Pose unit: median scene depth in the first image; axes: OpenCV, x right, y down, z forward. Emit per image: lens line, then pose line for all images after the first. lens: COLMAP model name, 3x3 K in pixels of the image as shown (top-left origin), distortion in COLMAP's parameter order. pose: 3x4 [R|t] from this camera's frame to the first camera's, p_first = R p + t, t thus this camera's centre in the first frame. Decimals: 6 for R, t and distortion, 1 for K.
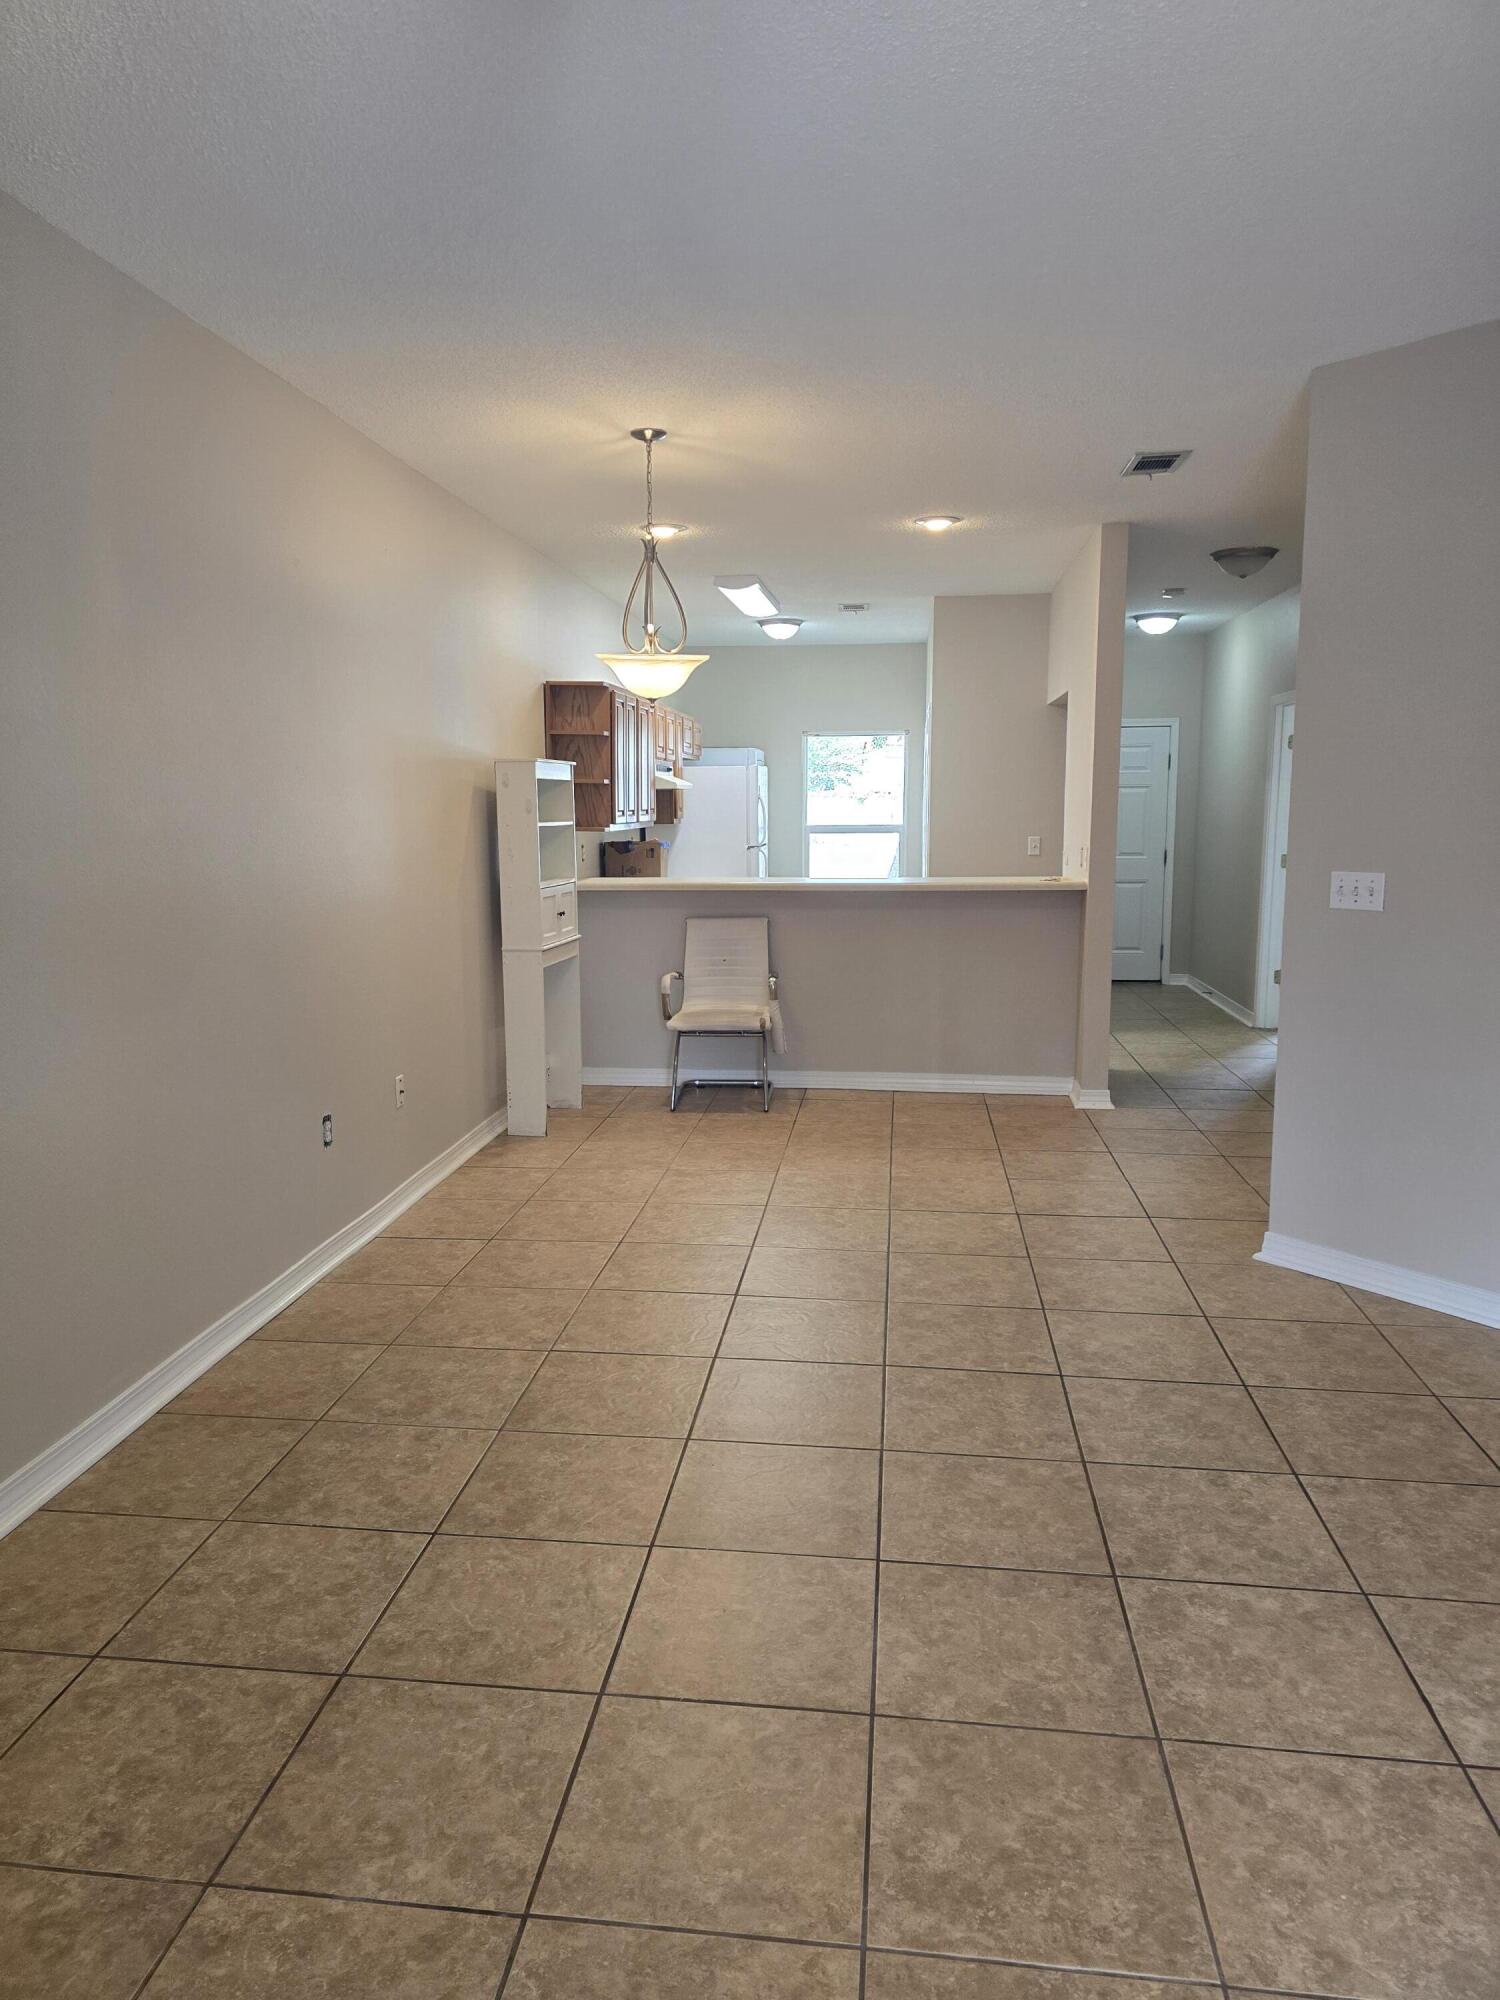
lens RADIAL K [[1308.1, 0, 737.2], [0, 1308.1, 997.6], [0, 0, 1]] dist [0.049498, -0.042183]
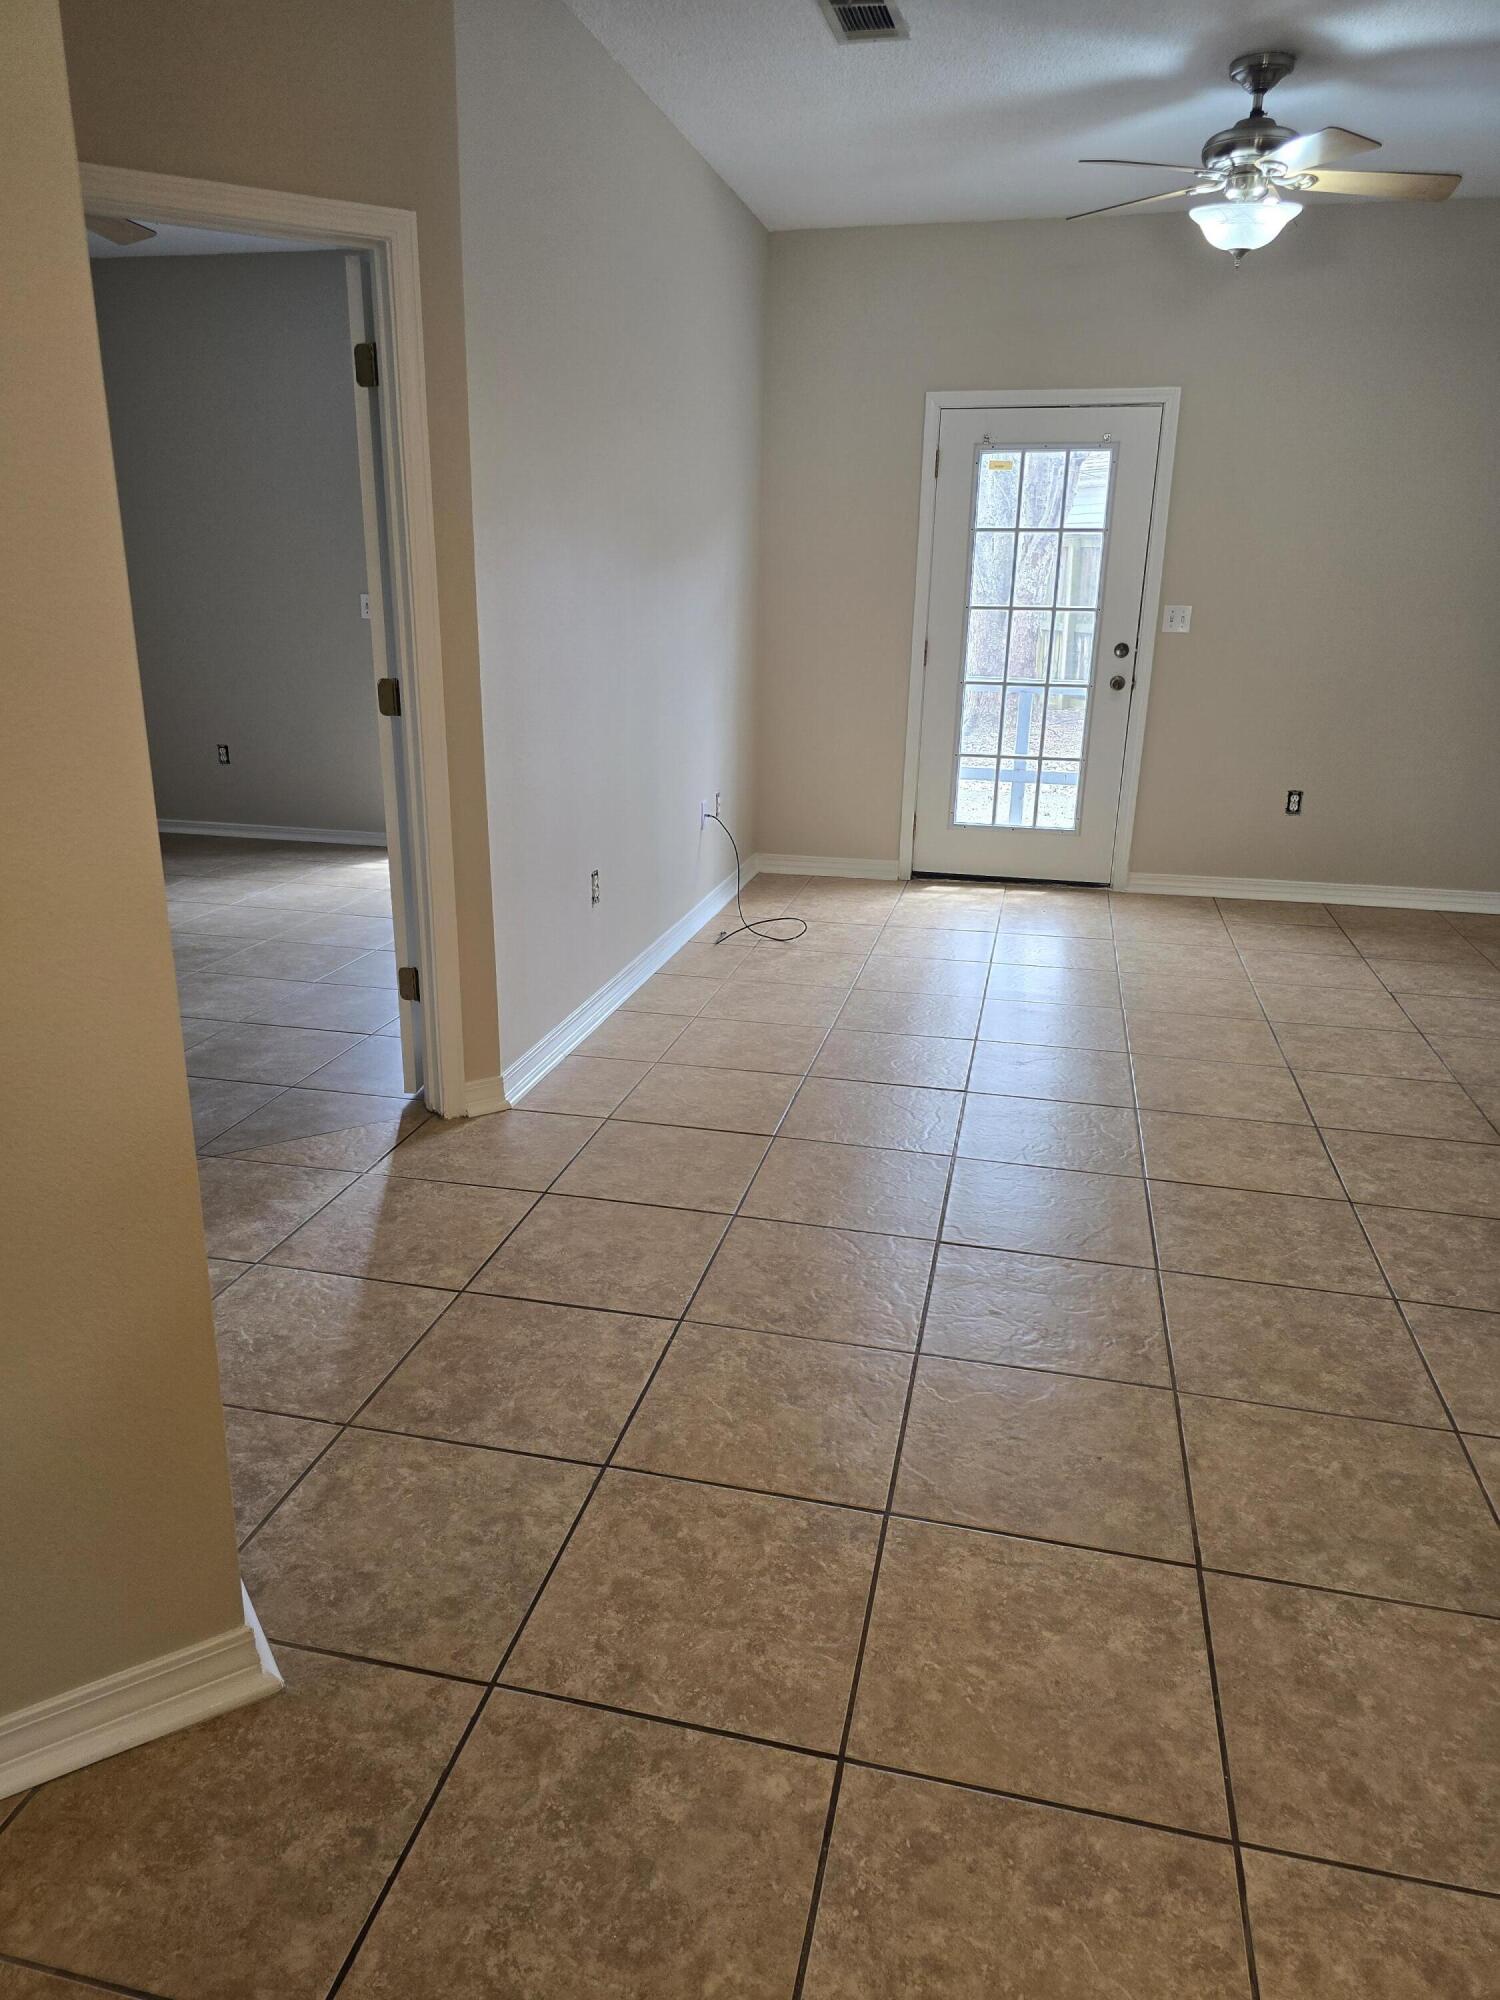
lens RADIAL K [[1308.1, 0, 736.8], [0, 1308.1, 990.5], [0, 0, 1]] dist [0.049498, -0.042183]
pose [[-0.994352, -0.036393, 0.099702, 0.293158], [0.011439, 0.897153, 0.441571, -0.215239], [-0.105518, 0.440217, -0.891670, 1.636528]]
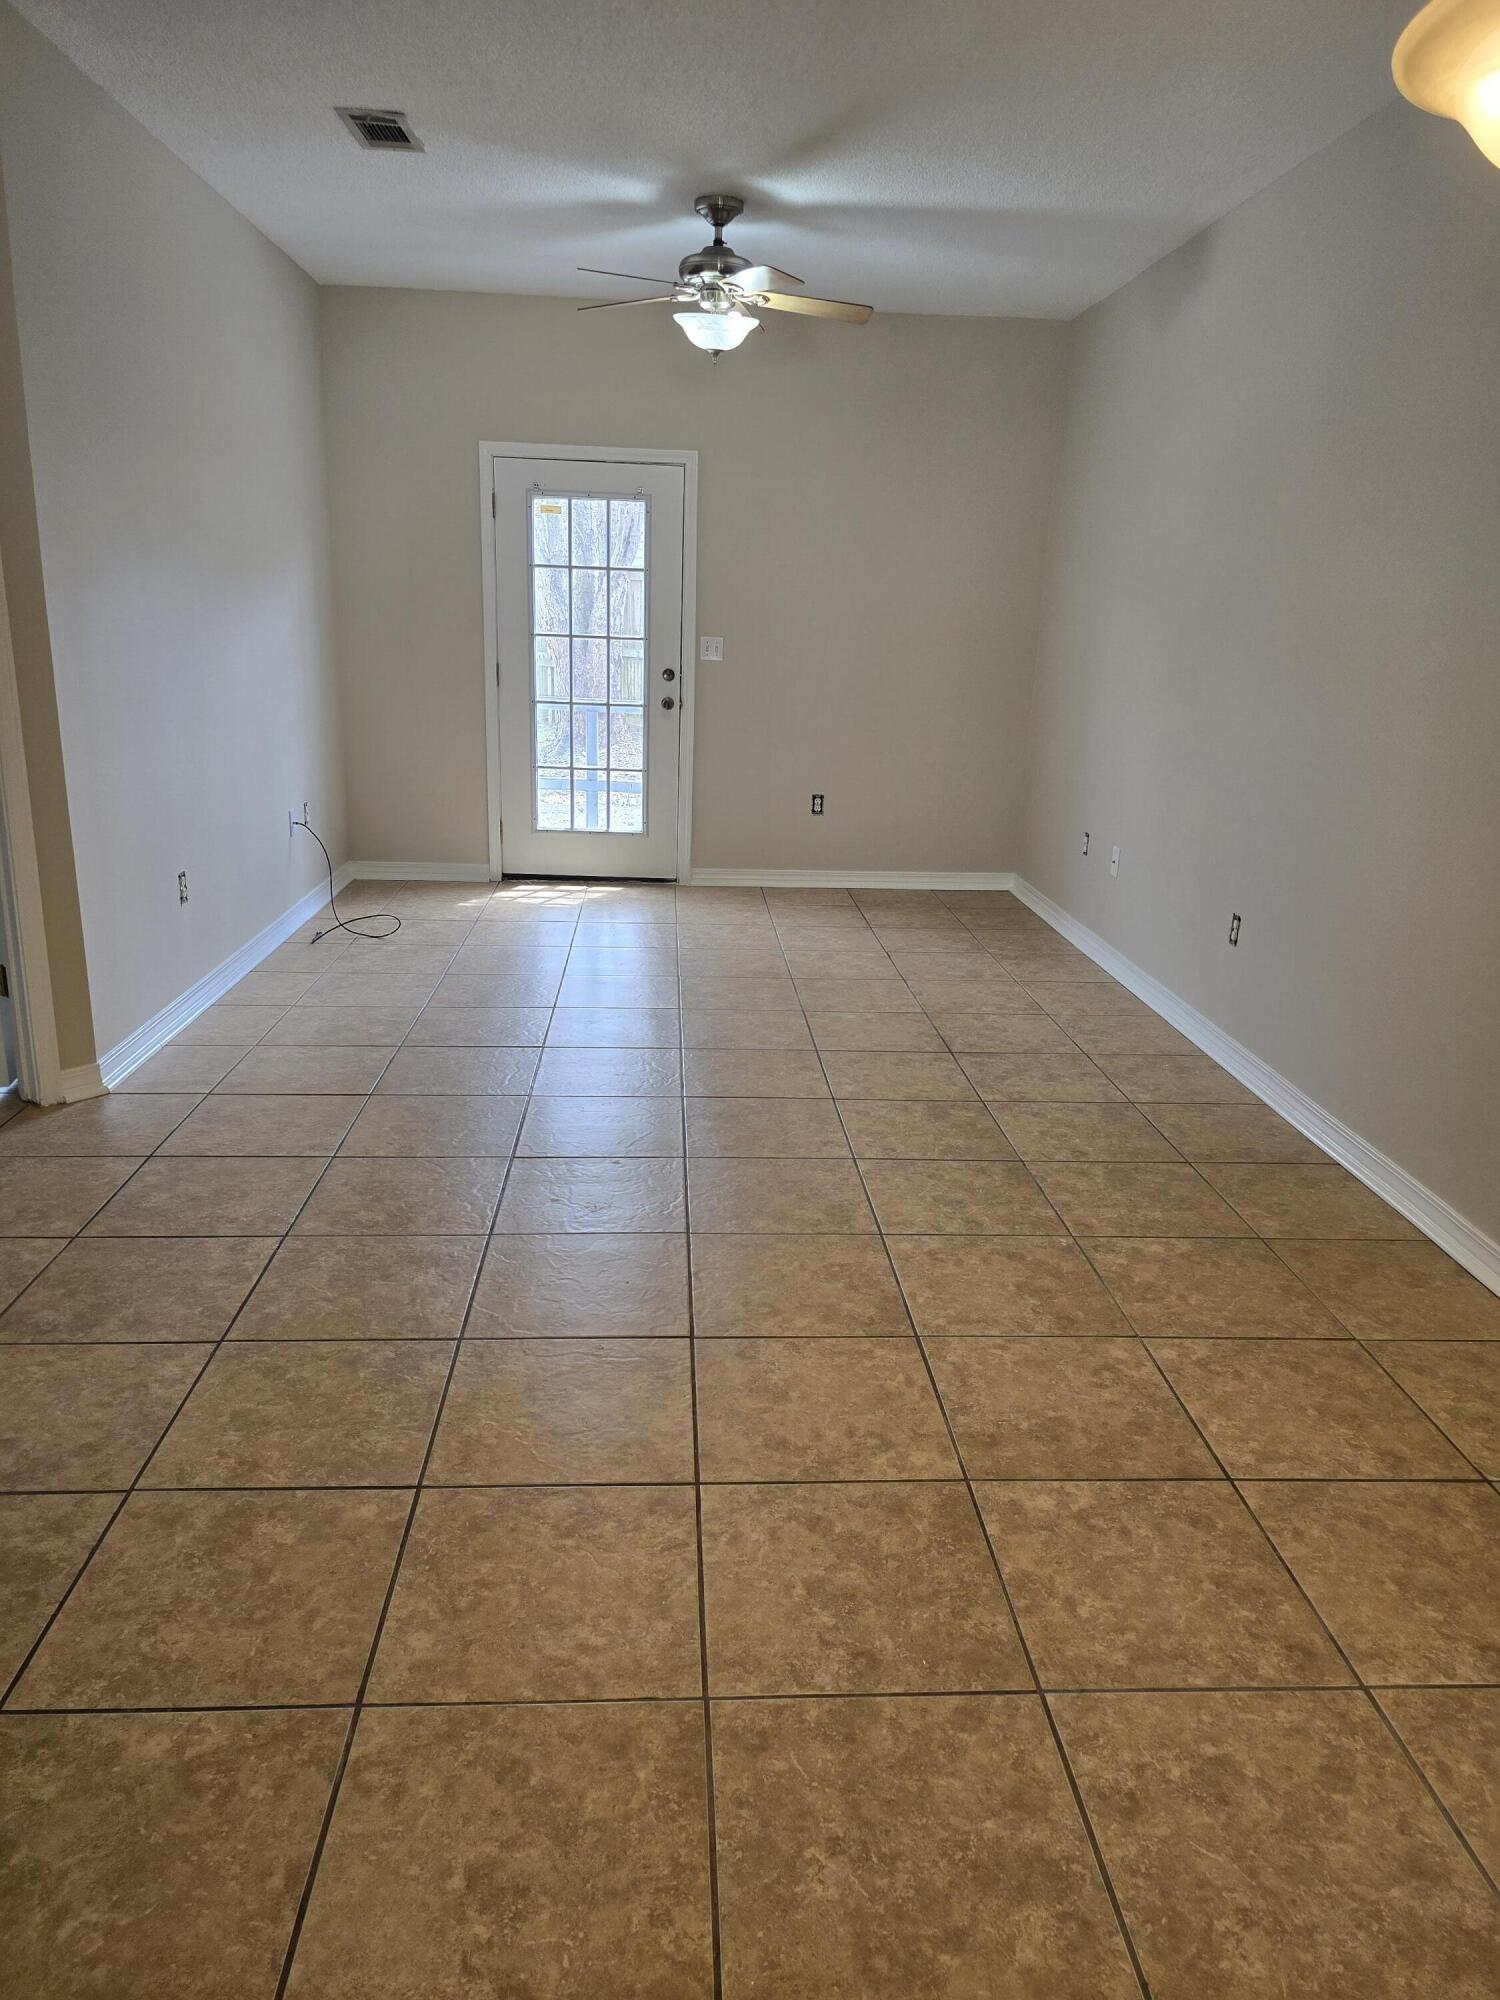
lens RADIAL K [[1308.1, 0, 753.9], [0, 1308.1, 989.1], [0, 0, 1]] dist [0.049498, -0.042183]
pose [[-0.980875, 0.029632, -0.192369, 0.248112], [-0.054611, 0.906745, 0.418129, -0.252965], [0.186819, 0.420638, -0.887785, 1.833934]]
